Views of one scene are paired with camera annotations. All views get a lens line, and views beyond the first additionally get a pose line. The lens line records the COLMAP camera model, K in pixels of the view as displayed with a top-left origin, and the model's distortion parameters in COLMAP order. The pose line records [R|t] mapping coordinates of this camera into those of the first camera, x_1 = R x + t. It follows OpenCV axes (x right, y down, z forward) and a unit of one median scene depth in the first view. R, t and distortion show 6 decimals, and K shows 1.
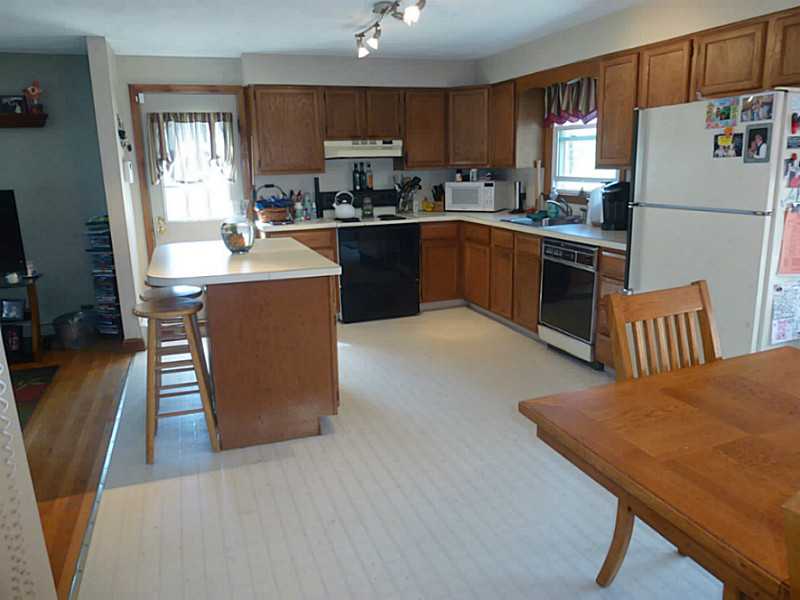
lens RADIAL K [[588.3, 0, 402.2], [0, 588.3, 298.5], [0, 0, 1]] dist [-0.049479, 0.027253]
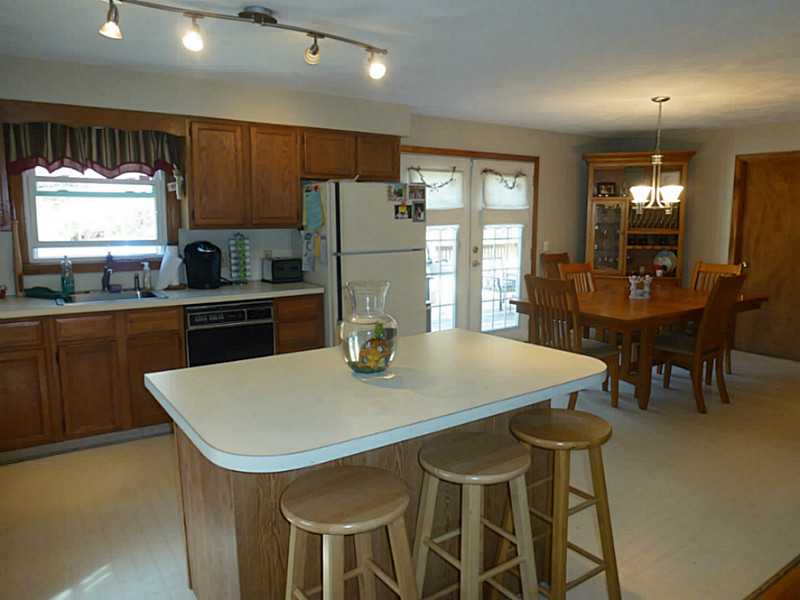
lens RADIAL K [[588.3, 0, 399.7], [0, 588.3, 296.5], [0, 0, 1]] dist [-0.049479, 0.027253]
pose [[-0.250003, -0.110456, 0.961924, -0.566292], [0.221005, 0.960736, 0.167758, -0.163190], [-0.942685, 0.254530, -0.215775, 0.741779]]
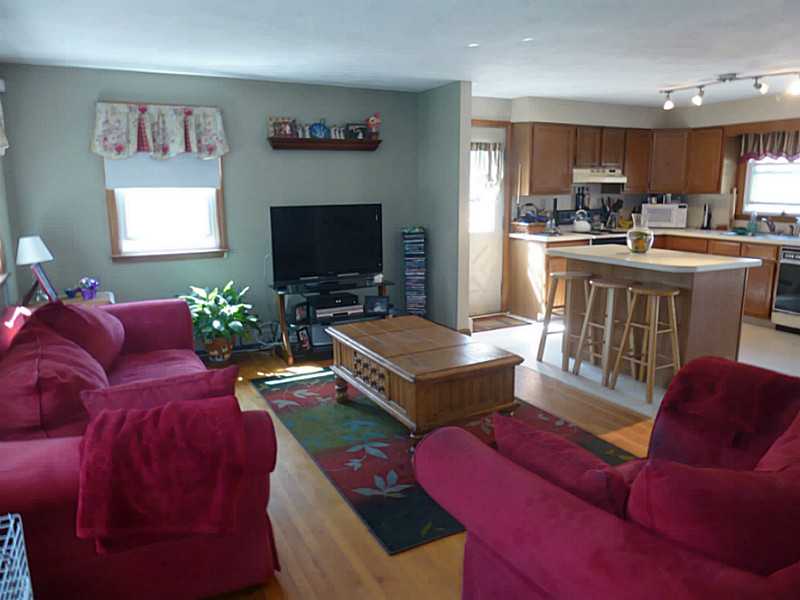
lens RADIAL K [[588.3, 0, 402.7], [0, 588.3, 302.6], [0, 0, 1]] dist [-0.049479, 0.027253]
pose [[0.990990, -0.010740, 0.133504, -0.669513], [0.014874, 0.999439, -0.030006, 0.043867], [-0.133107, 0.031721, 0.990594, -0.161960]]
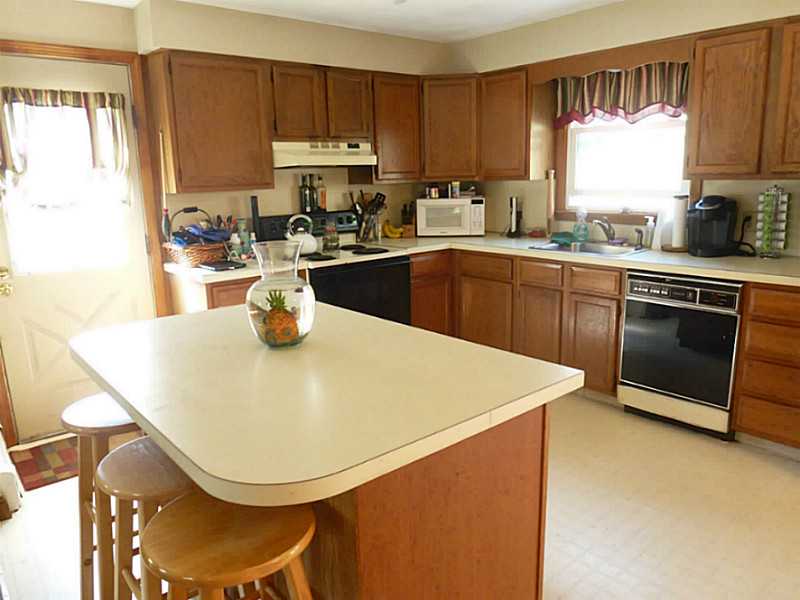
lens RADIAL K [[588.3, 0, 400.7], [0, 588.3, 296.4], [0, 0, 1]] dist [-0.049479, 0.027253]
pose [[0.938865, -0.072306, 0.336606, -0.240462], [0.082431, 0.996471, -0.015864, -0.069640], [-0.334271, 0.042641, 0.941512, 0.329314]]
